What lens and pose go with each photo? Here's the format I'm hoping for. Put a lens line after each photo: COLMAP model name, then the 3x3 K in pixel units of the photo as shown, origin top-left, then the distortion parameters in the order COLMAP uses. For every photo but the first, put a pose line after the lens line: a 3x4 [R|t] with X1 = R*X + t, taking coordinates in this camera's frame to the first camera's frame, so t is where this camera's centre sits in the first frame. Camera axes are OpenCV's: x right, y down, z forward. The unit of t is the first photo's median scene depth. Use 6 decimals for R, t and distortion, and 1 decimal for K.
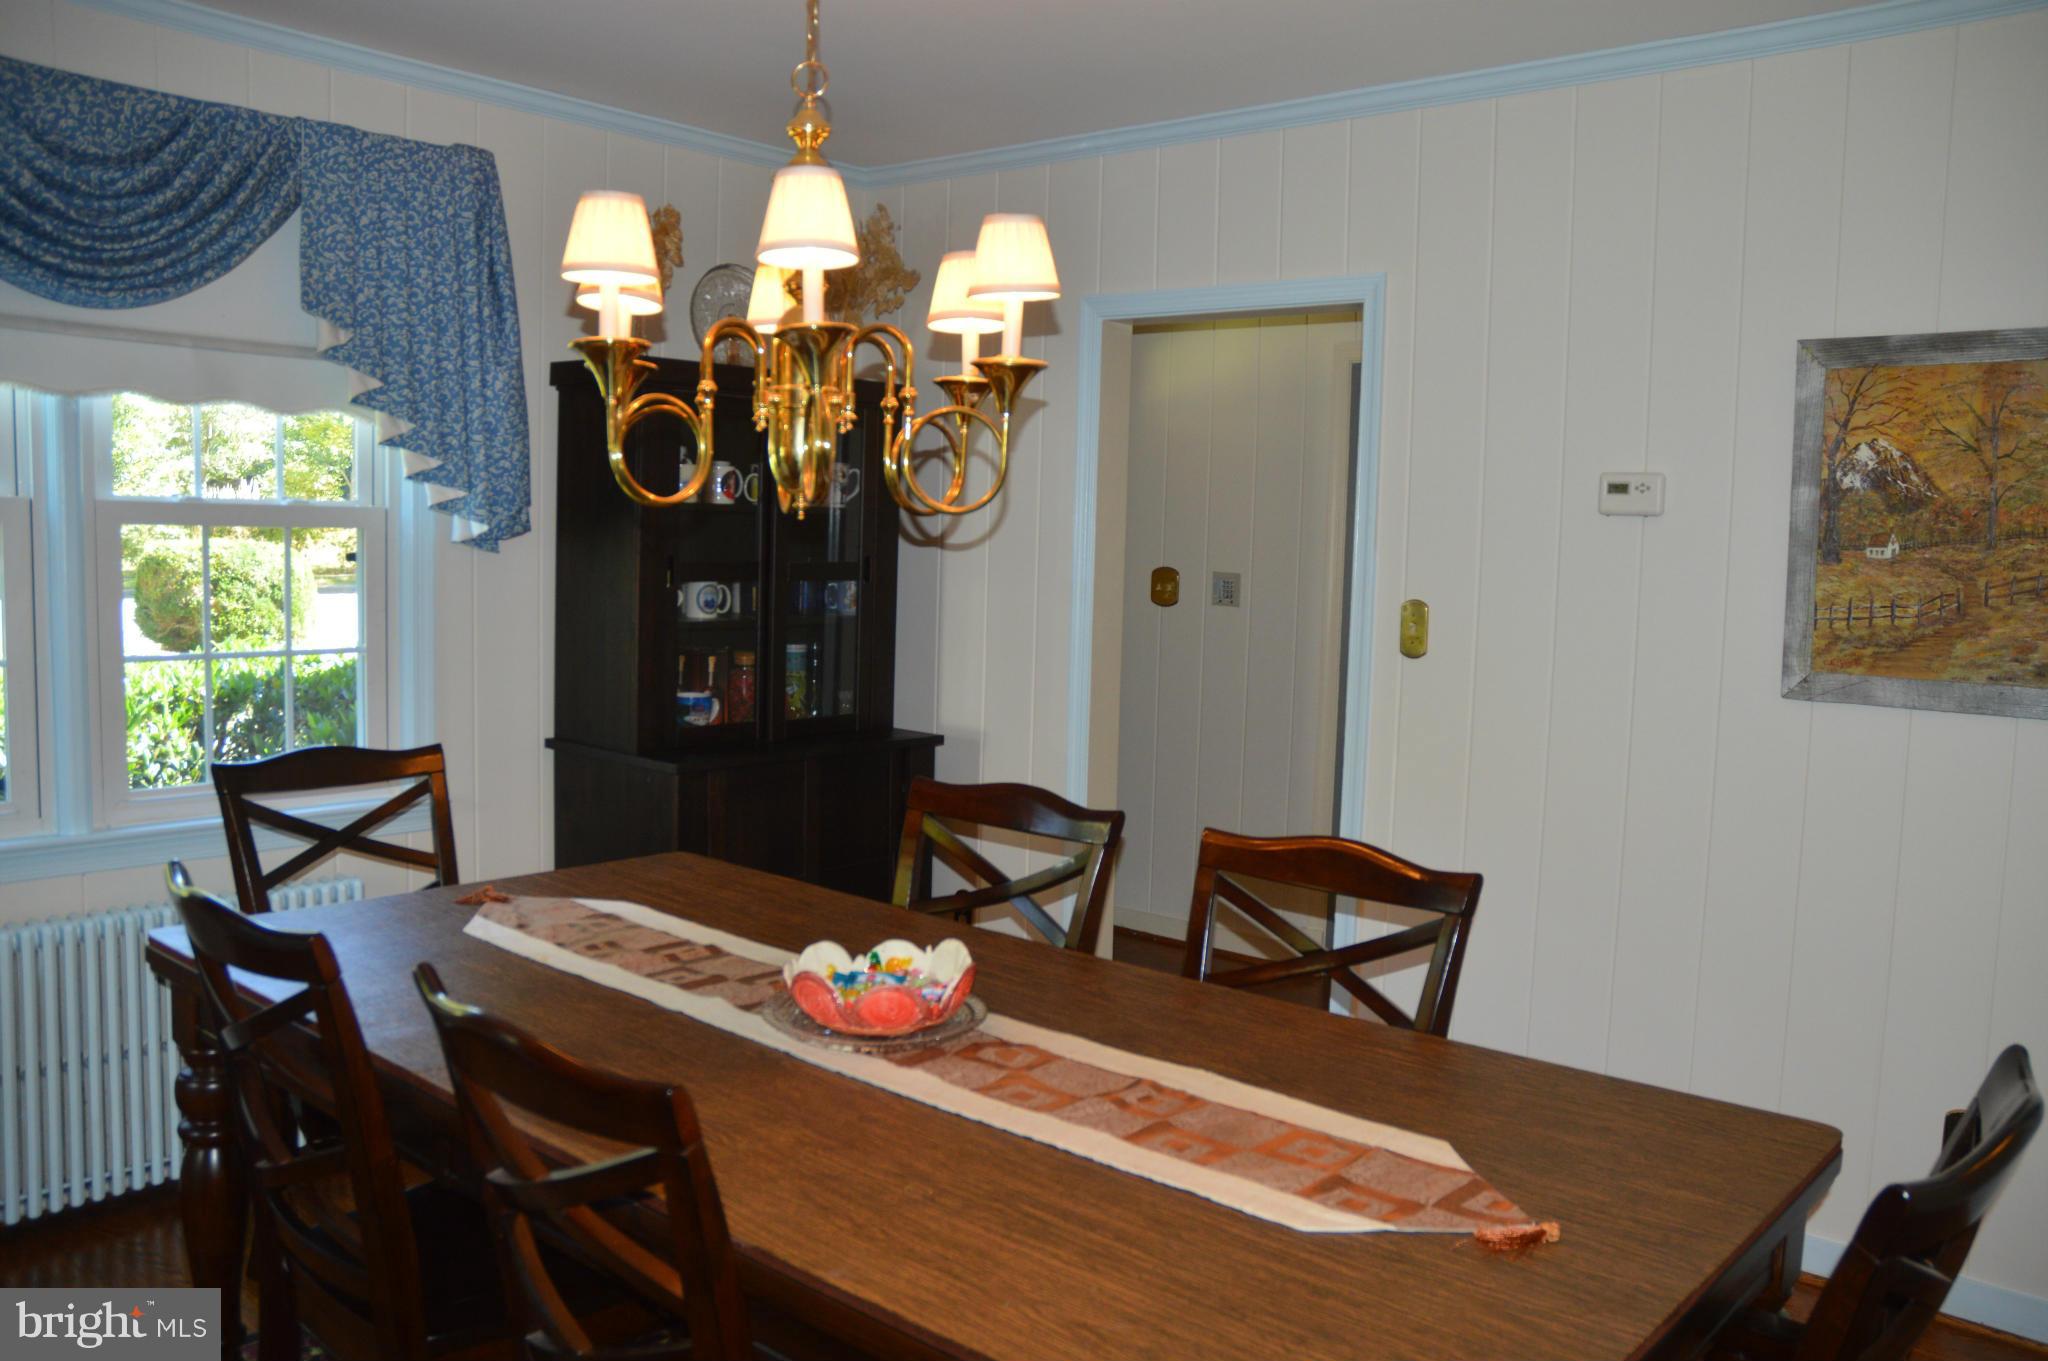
lens RADIAL K [[1628.7, 0, 1054.6], [0, 1628.7, 703.8], [0, 0, 1]] dist [-0.167166, 0.157629]
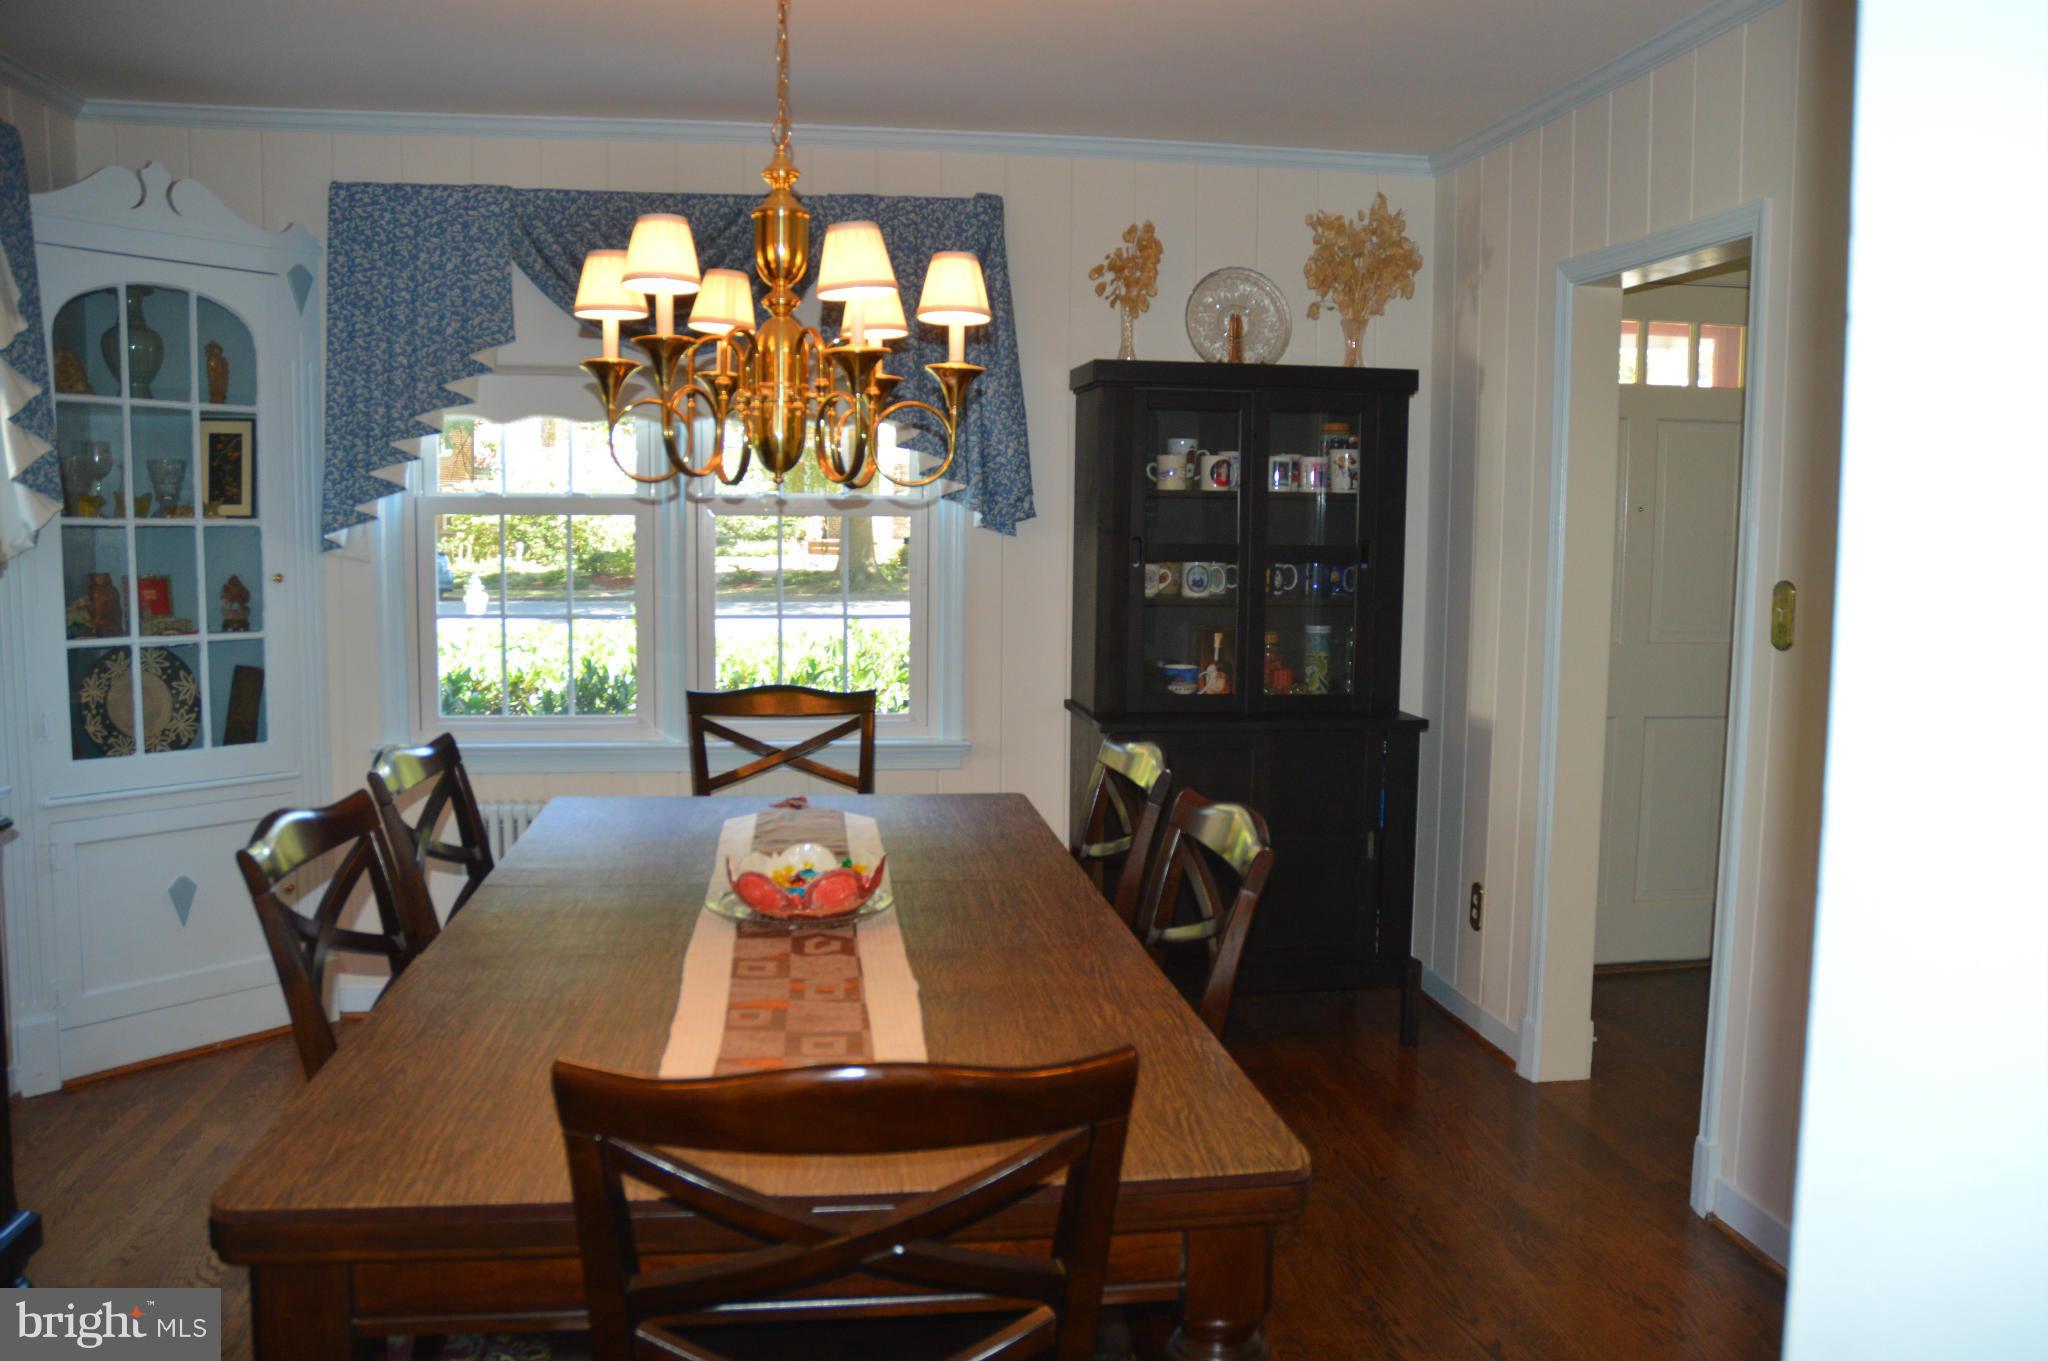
lens RADIAL K [[1628.7, 0, 1054.6], [0, 1628.7, 703.8], [0, 0, 1]] dist [-0.167166, 0.157629]
pose [[0.759684, 0.049140, -0.648433, 0.487380], [-0.054722, 0.998435, 0.011554, 0.013099], [0.647985, 0.026706, 0.761184, 0.129217]]
